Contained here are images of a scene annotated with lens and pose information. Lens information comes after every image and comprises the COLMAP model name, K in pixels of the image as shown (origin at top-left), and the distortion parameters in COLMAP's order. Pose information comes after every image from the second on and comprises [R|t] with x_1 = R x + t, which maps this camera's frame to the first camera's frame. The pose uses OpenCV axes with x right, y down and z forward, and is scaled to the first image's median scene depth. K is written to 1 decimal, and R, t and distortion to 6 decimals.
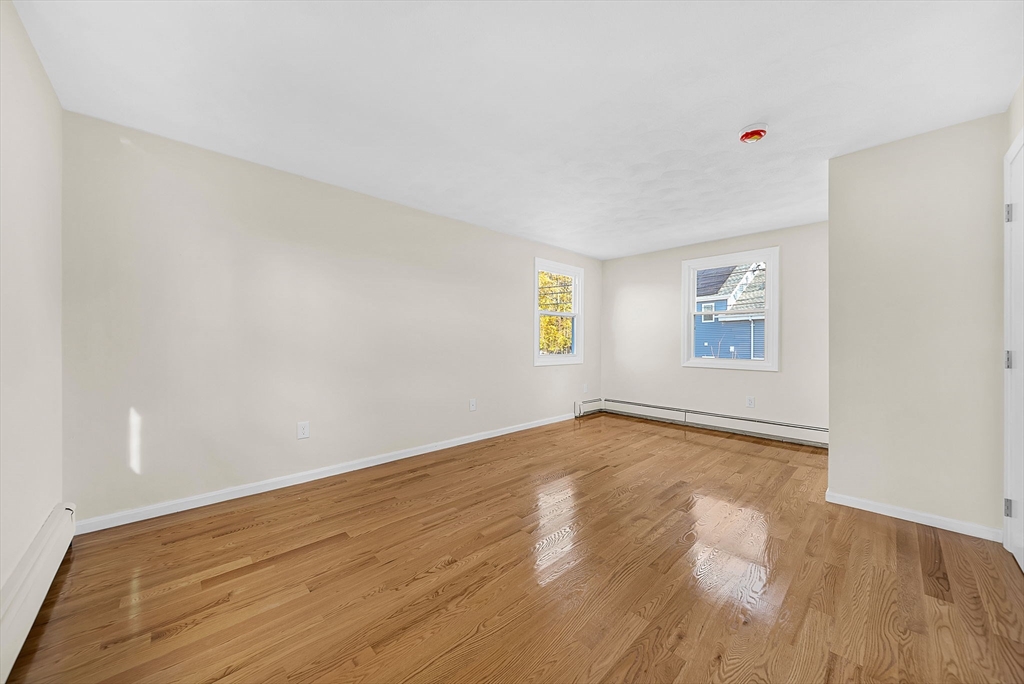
lens RADIAL K [[362.2, 0, 503.5], [0, 362.2, 339.5], [0, 0, 1]] dist [-0.000337, -0.000095]
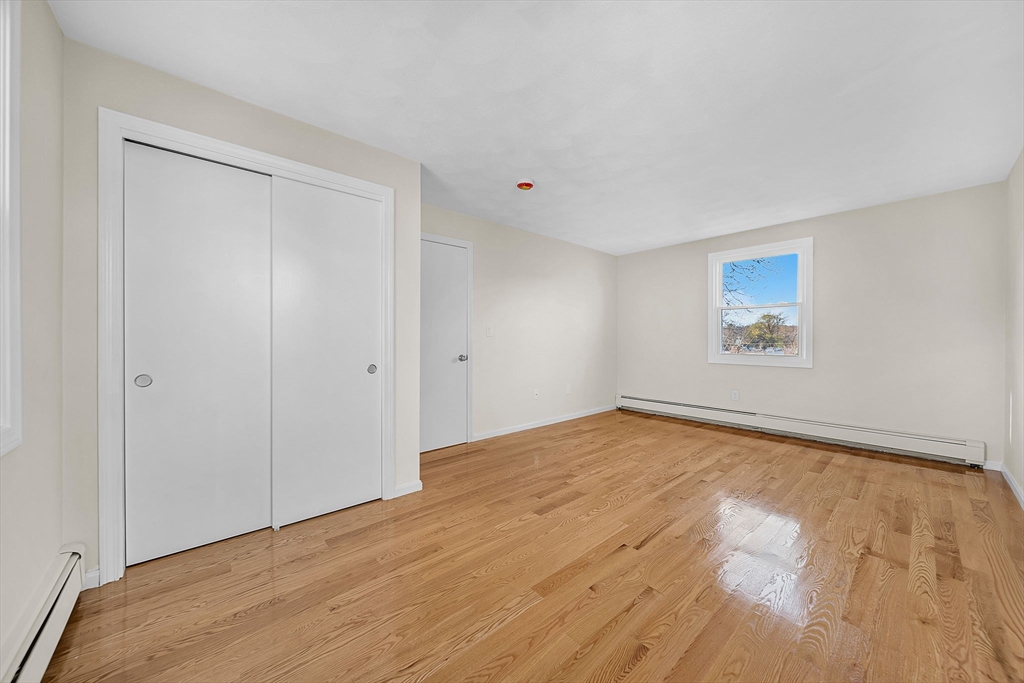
lens RADIAL K [[362.2, 0, 503.5], [0, 362.2, 339.0], [0, 0, 1]] dist [-0.000337, -0.000095]
pose [[-0.999082, -0.004292, 0.042612, 0.538835], [-0.004501, 0.999978, -0.004828, 0.013591], [-0.042590, -0.005015, -0.999080, 1.795801]]
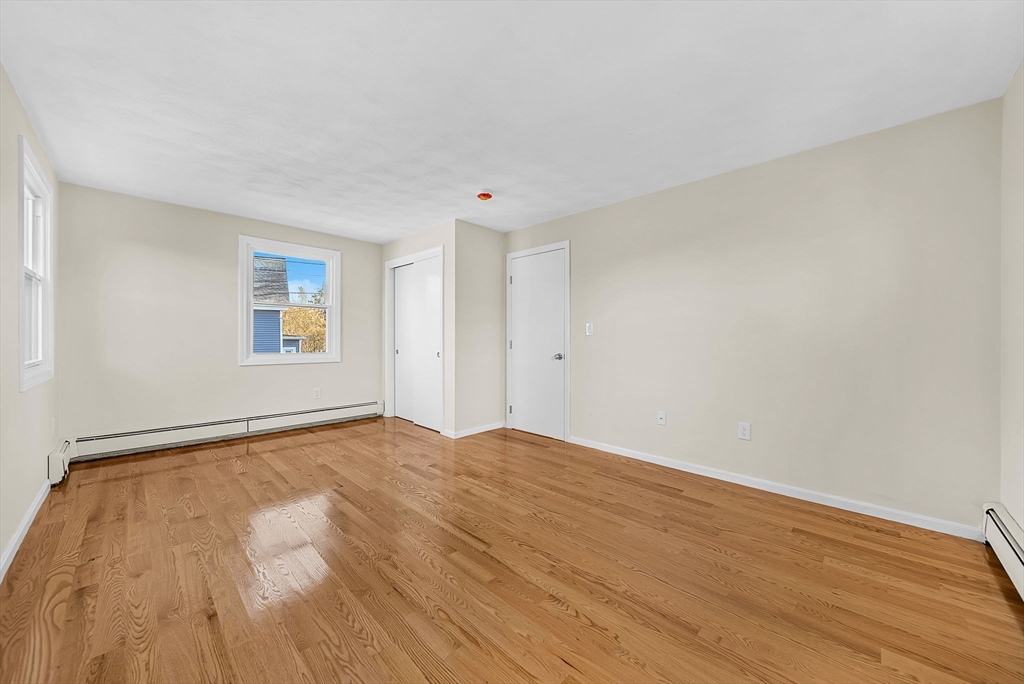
lens RADIAL K [[371.0, 0, 522.8], [0, 371.0, 340.1], [0, 0, 1]] dist [-0.000632, -0.000066]
pose [[-0.059293, -0.010995, 0.998180, -0.627976], [-0.011142, 0.999884, 0.010352, 0.002373], [-0.998178, -0.010508, -0.059409, 0.712197]]
